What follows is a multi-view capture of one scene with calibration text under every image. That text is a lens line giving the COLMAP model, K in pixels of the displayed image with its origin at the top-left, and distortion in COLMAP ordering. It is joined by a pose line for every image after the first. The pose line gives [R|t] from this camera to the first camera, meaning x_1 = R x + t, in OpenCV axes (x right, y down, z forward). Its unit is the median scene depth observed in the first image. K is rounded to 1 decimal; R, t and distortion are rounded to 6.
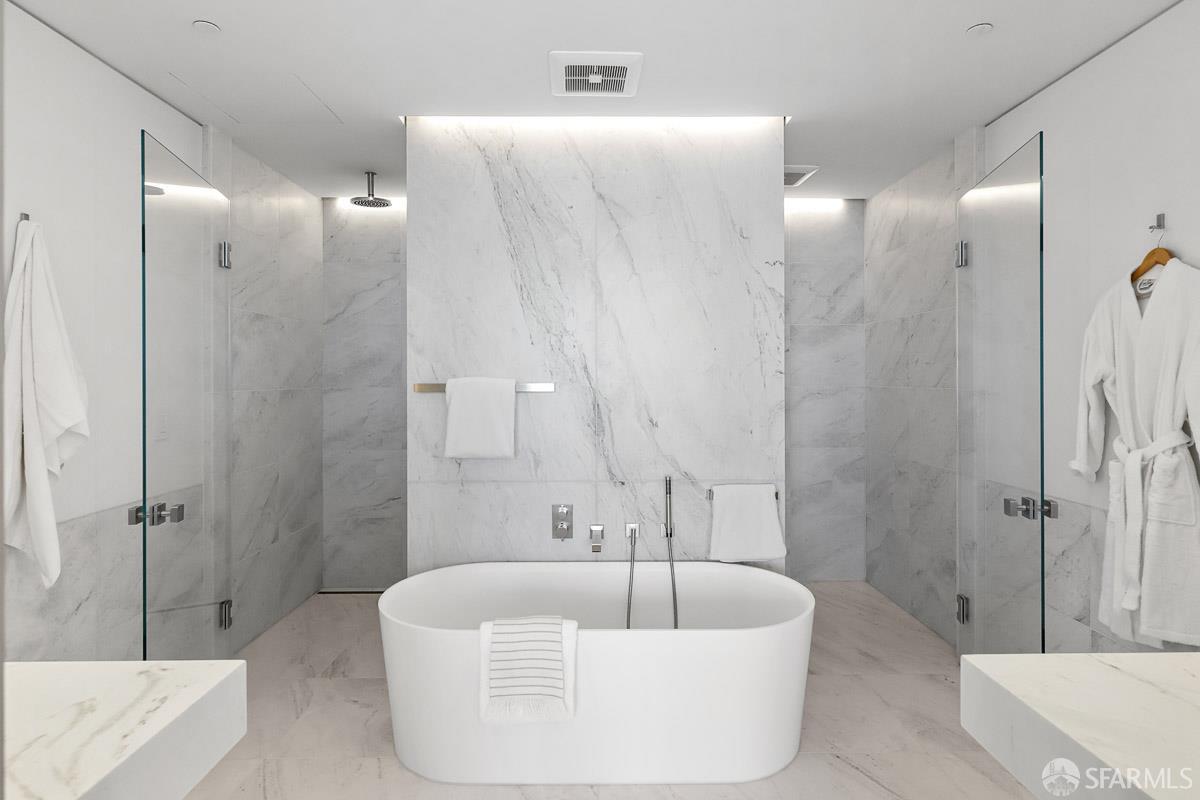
lens RADIAL K [[622.0, 0, 602.1], [0, 622.0, 387.9], [0, 0, 1]] dist [0.001412, 0.000032]
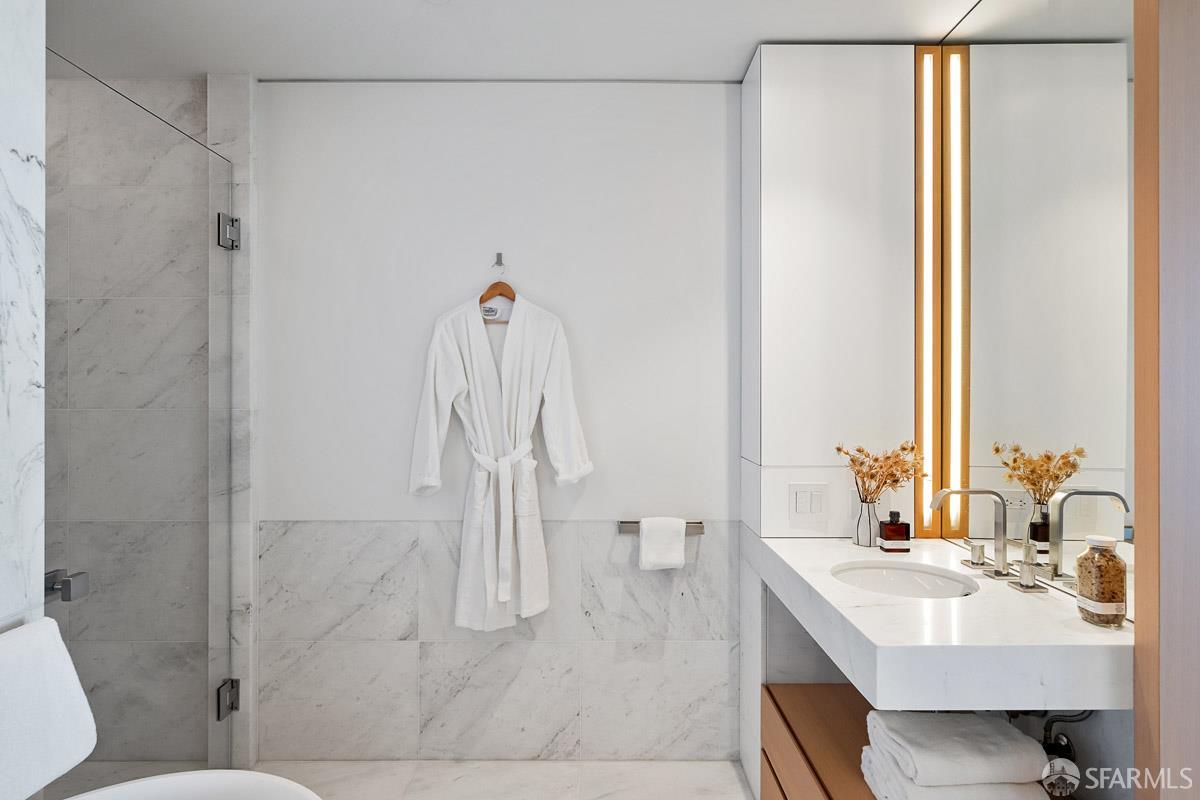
lens RADIAL K [[658.8, 0, 593.8], [0, 658.8, 396.4], [0, 0, 1]] dist [-0.002556, 0.000631]
pose [[0.016397, -0.007398, 0.999838, -0.229189], [0.017789, 0.999817, 0.007106, -0.012136], [-0.999707, 0.017670, 0.016525, 0.563962]]
